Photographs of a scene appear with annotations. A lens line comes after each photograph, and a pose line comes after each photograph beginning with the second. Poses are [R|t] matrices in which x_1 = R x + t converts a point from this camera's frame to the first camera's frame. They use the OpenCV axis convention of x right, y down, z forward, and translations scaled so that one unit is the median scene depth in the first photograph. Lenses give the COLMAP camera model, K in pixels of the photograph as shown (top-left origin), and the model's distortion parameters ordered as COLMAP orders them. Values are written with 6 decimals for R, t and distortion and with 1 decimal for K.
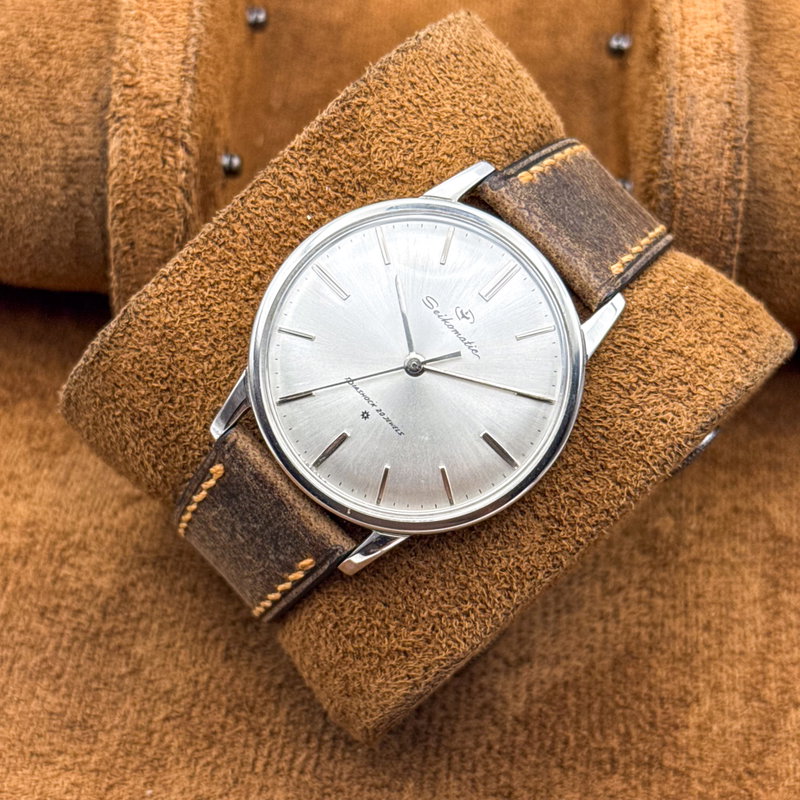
lens RADIAL K [[1895.6, 0, 415.4], [0, 1895.6, 396.9], [0, 0, 1]] dist [0.165038, 0.000000]
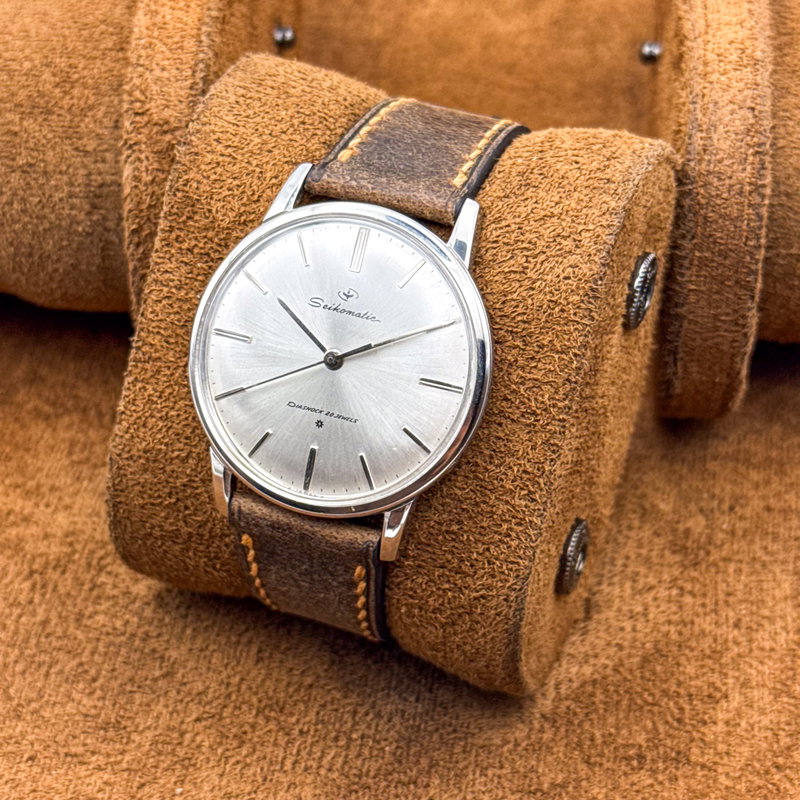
lens RADIAL K [[1895.6, 0, 393.6], [0, 1895.6, 413.1], [0, 0, 1]] dist [0.165038, 0.000000]
pose [[0.832228, -0.526171, -0.174762, 0.190497], [0.516108, 0.850365, -0.102526, 0.130337], [0.202557, -0.004871, 0.979258, -0.037096]]
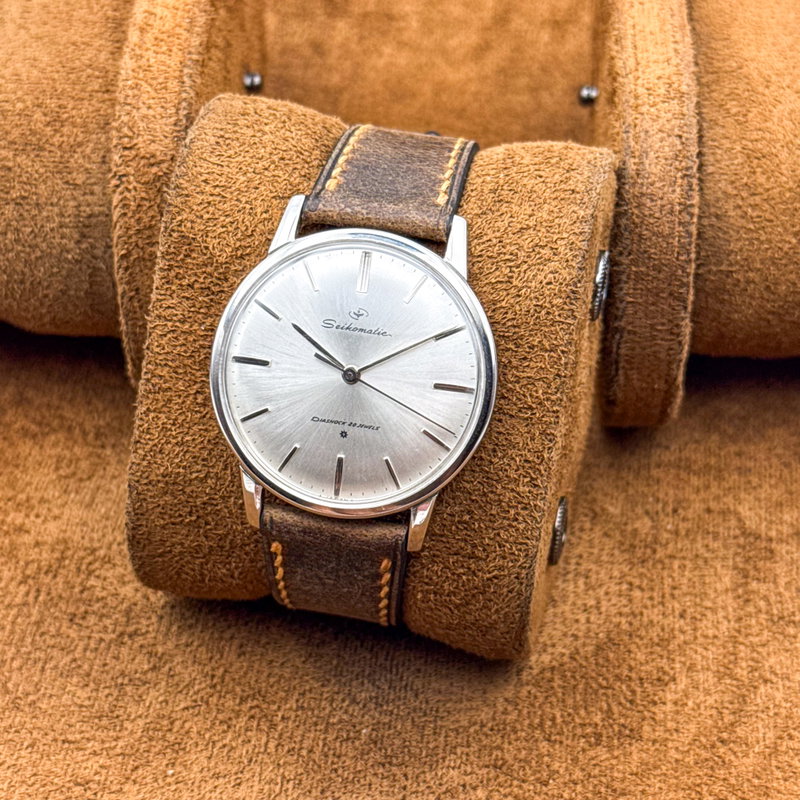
lens RADIAL K [[1895.6, 0, 398.5], [0, 1895.6, 393.7], [0, 0, 1]] dist [0.165038, 0.000000]
pose [[0.793917, -0.602713, -0.080203, 0.107991], [0.603883, 0.796990, -0.011505, 0.023358], [0.070855, -0.039299, 0.996712, -0.152375]]
